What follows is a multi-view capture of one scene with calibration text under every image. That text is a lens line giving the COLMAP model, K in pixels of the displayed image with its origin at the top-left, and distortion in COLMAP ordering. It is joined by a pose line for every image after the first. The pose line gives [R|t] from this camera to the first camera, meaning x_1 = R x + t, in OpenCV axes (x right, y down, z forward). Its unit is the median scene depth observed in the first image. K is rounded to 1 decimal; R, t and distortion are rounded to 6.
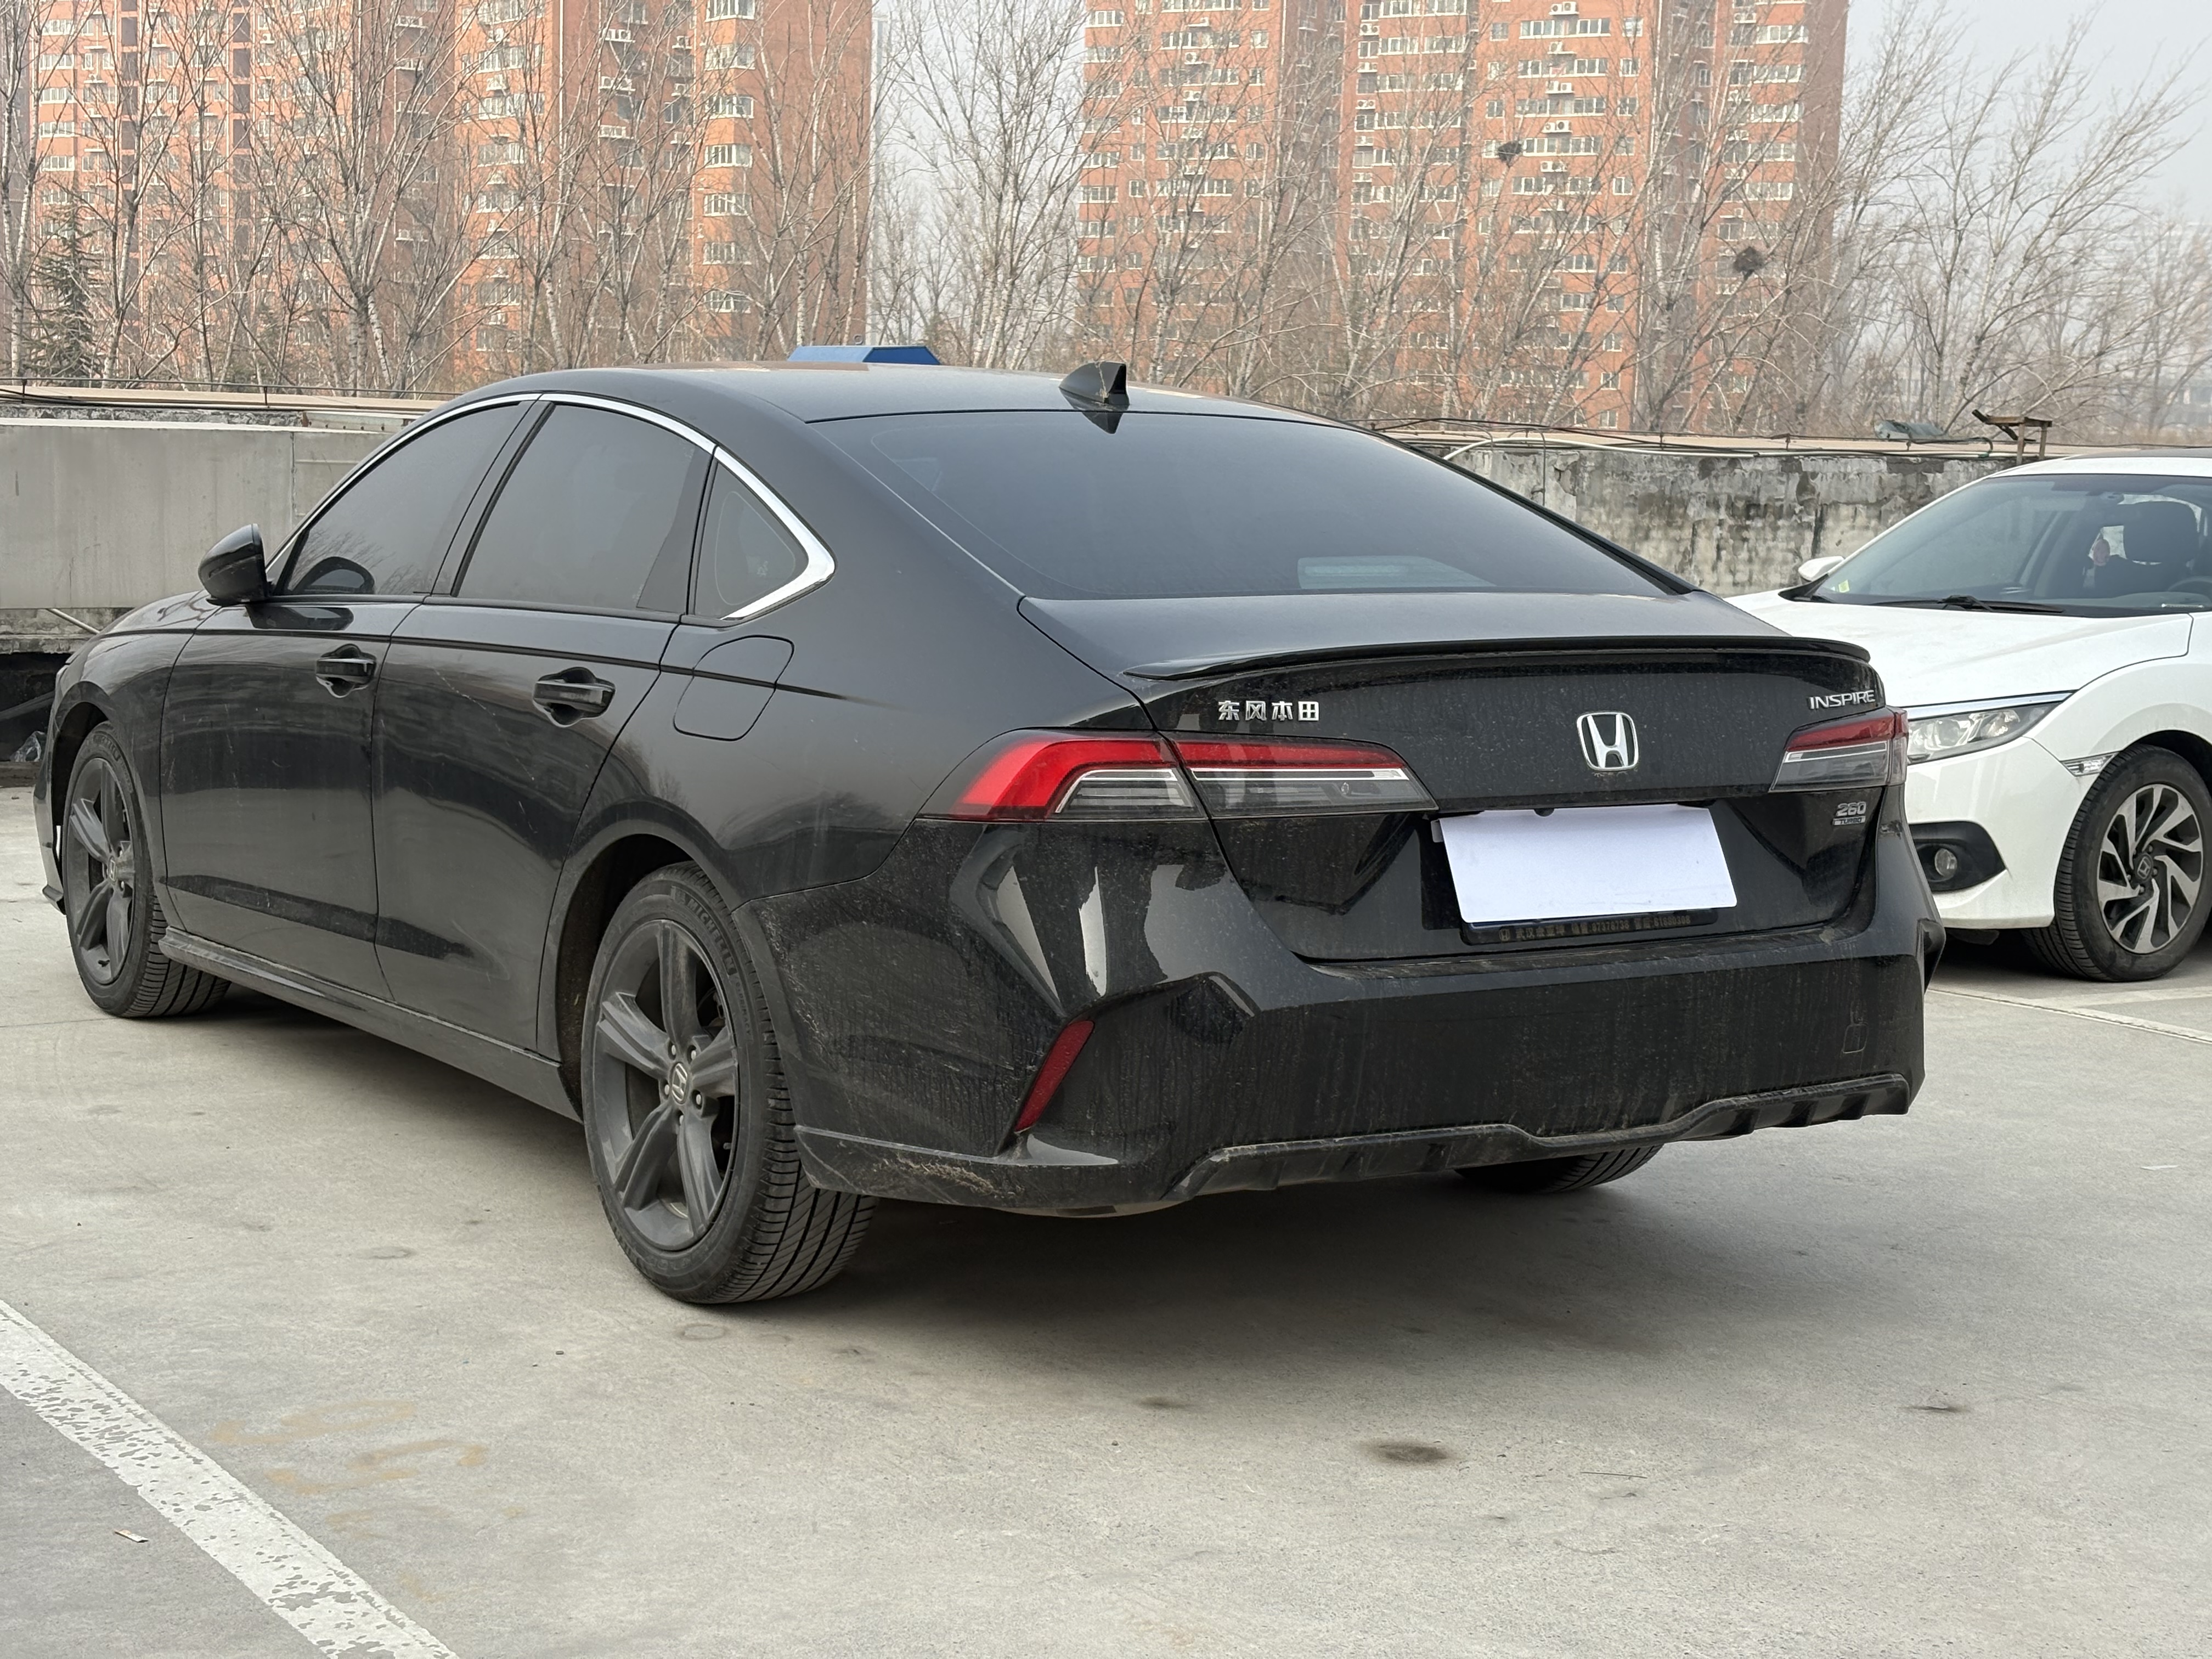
lens RADIAL K [[3289.4, 0, 1106.0], [0, 3289.4, 829.5], [0, 0, 1]] dist [0.266404, -0.858927]
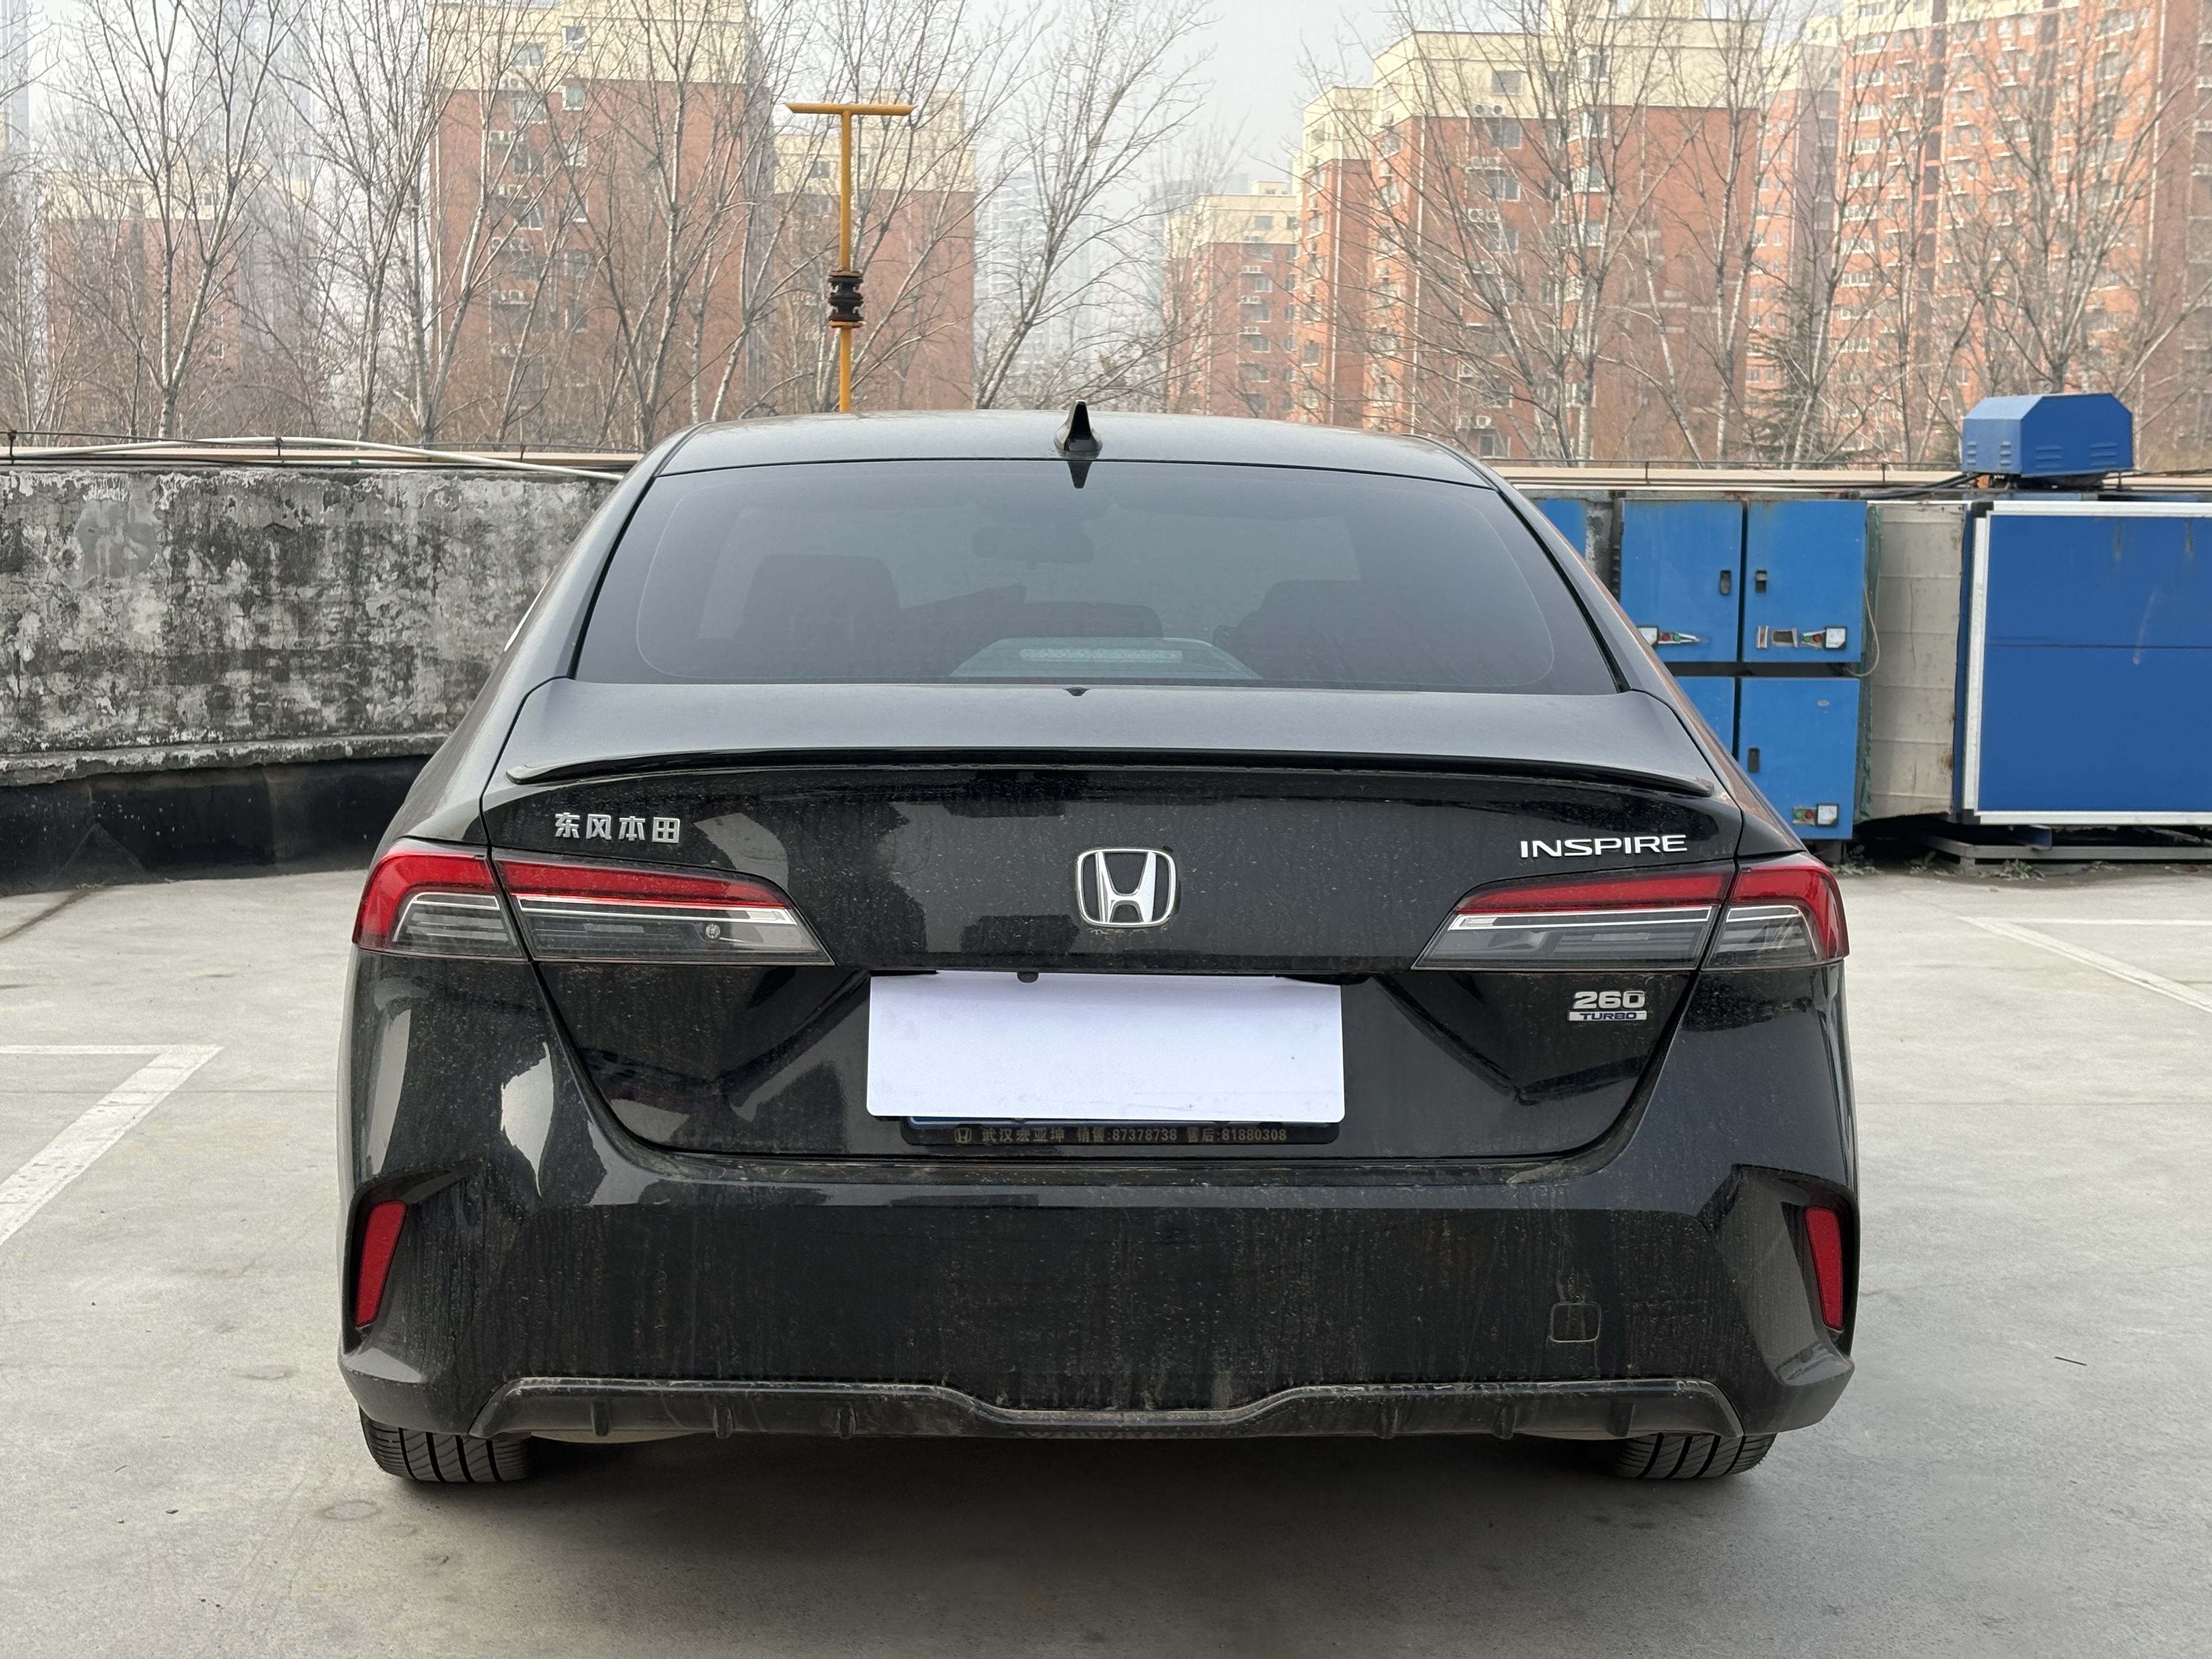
lens RADIAL K [[3289.4, 0, 1106.0], [0, 3289.4, 829.5], [0, 0, 1]] dist [0.266404, -0.858927]
pose [[0.863712, 0.041501, -0.502274, 0.524106], [-0.052208, 0.998610, -0.007266, -0.034328], [0.501274, 0.032499, 0.864678, 0.355313]]
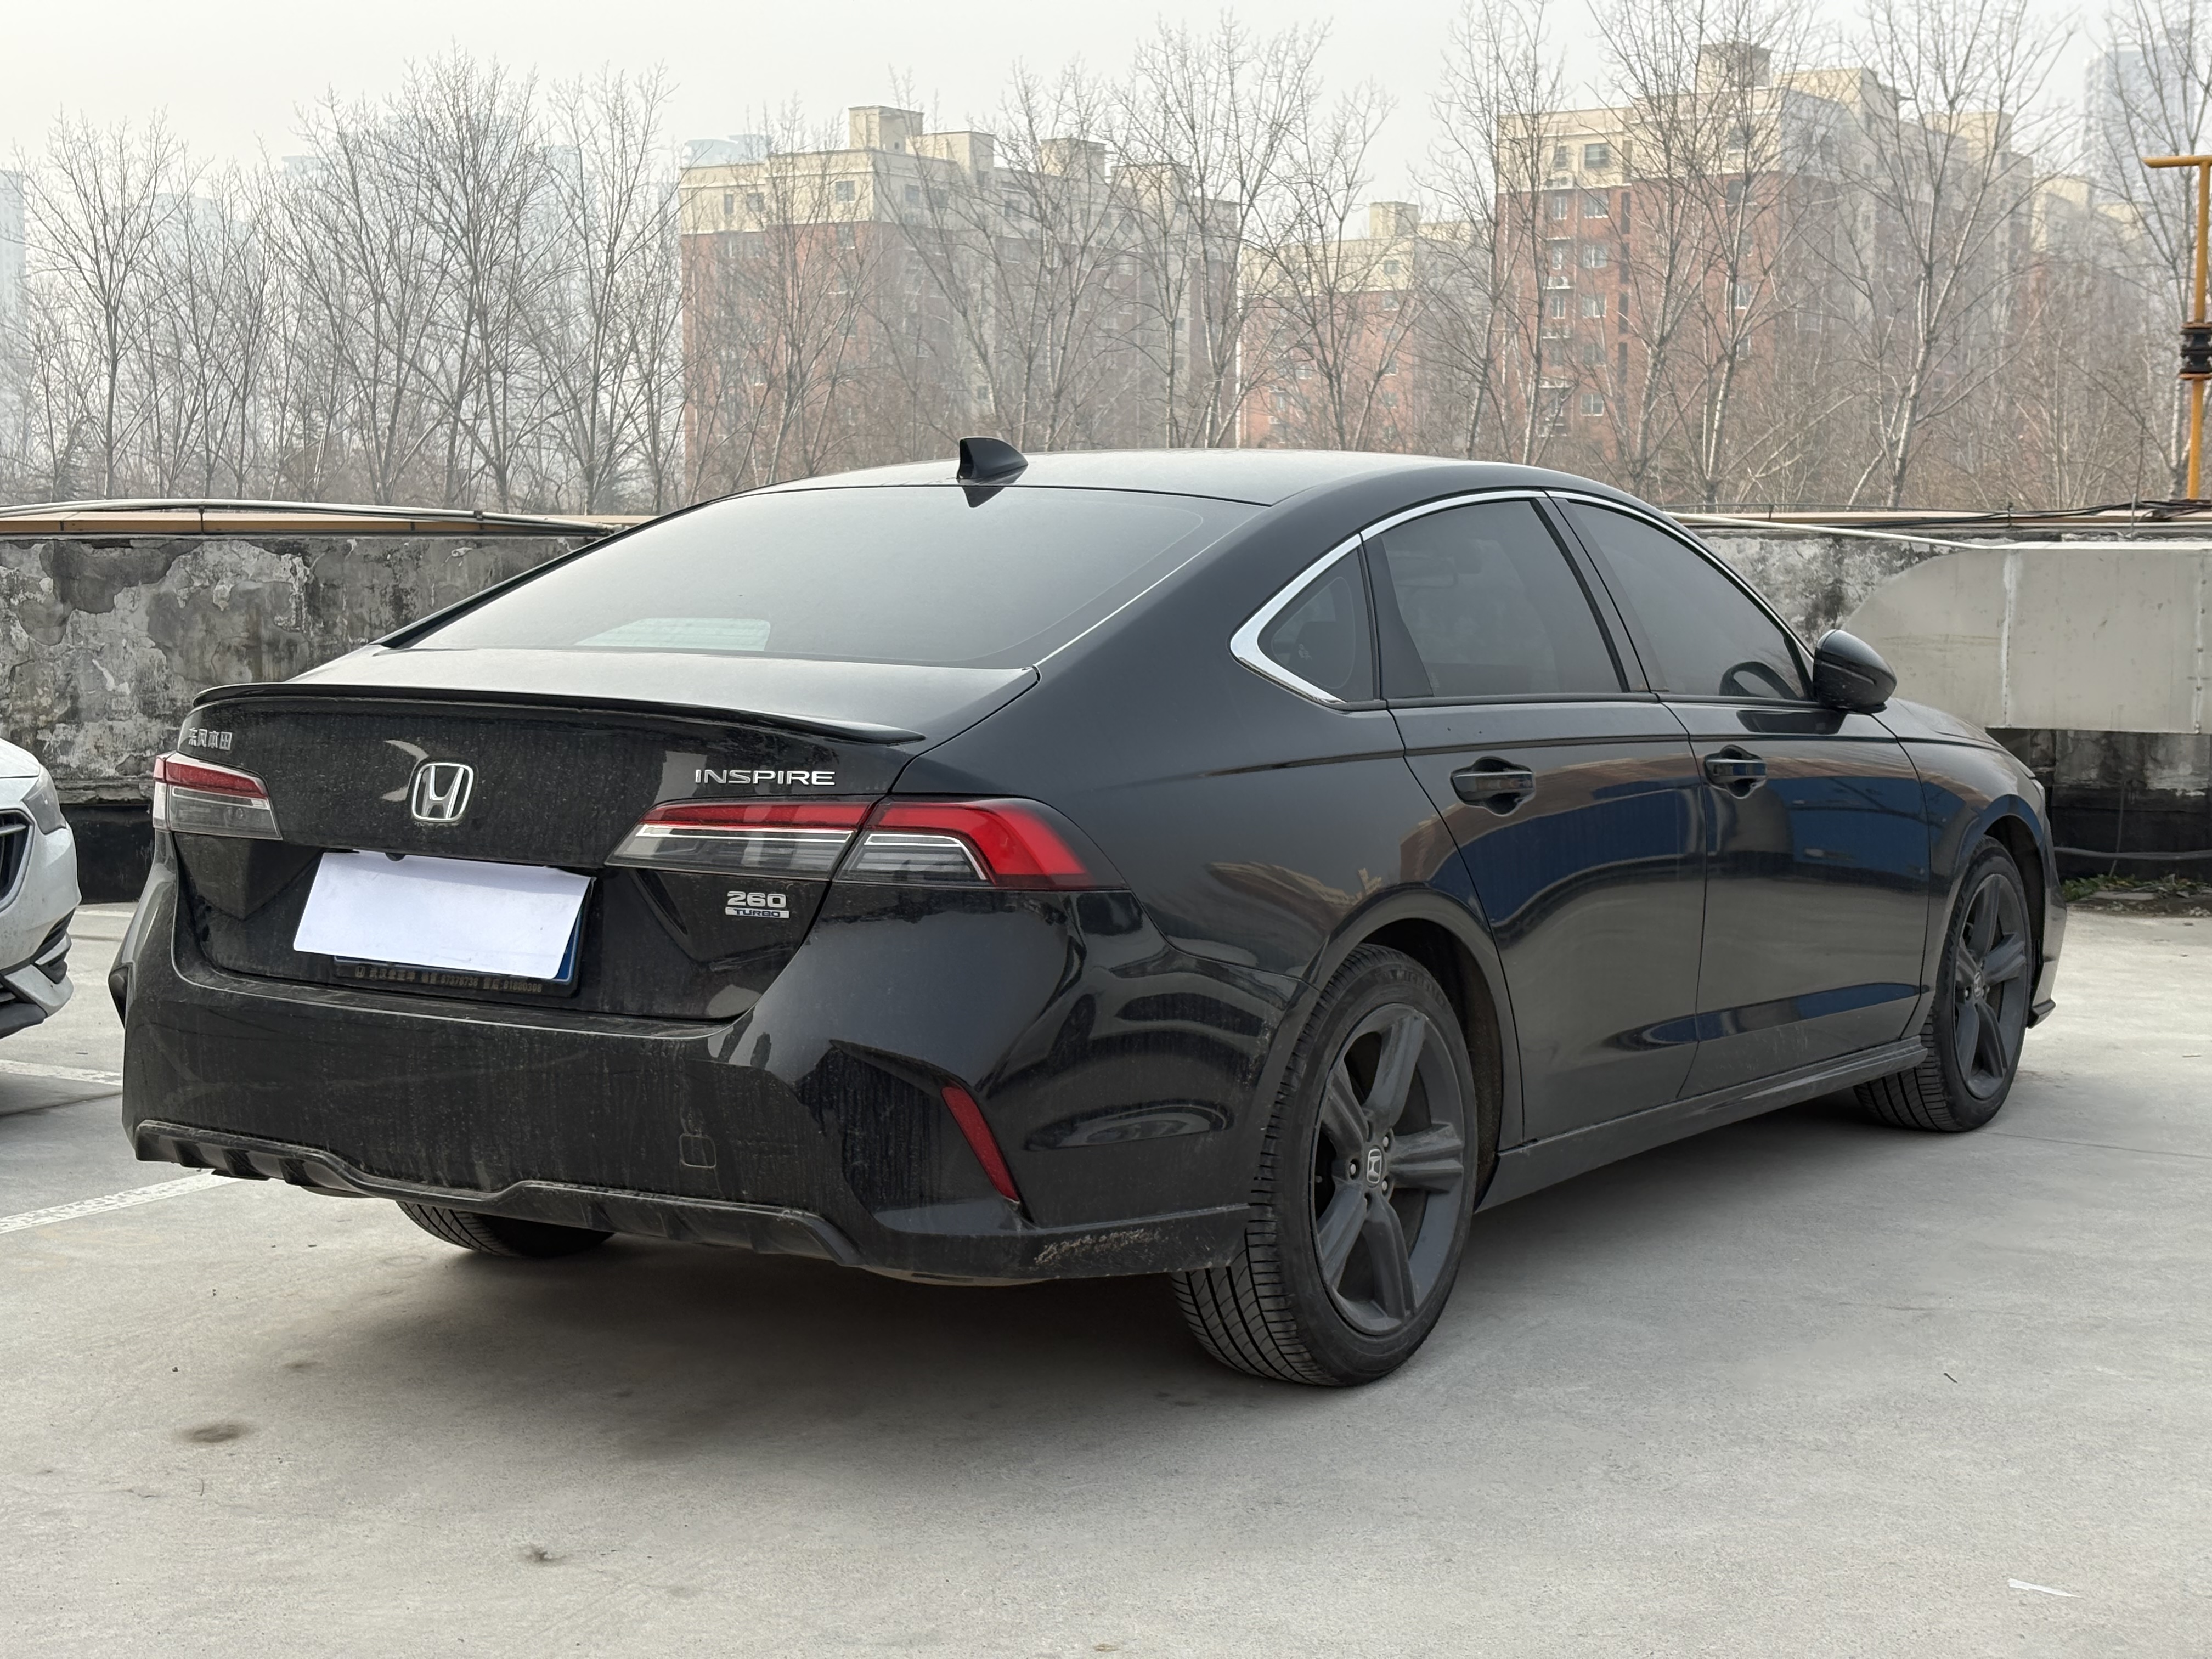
lens RADIAL K [[3289.4, 0, 1106.0], [0, 3289.4, 829.5], [0, 0, 1]] dist [0.266404, -0.858927]
pose [[0.409057, 0.058250, -0.910648, 1.150847], [-0.103284, 0.994503, 0.017219, -0.053690], [0.906645, 0.087012, 0.412825, 0.773260]]
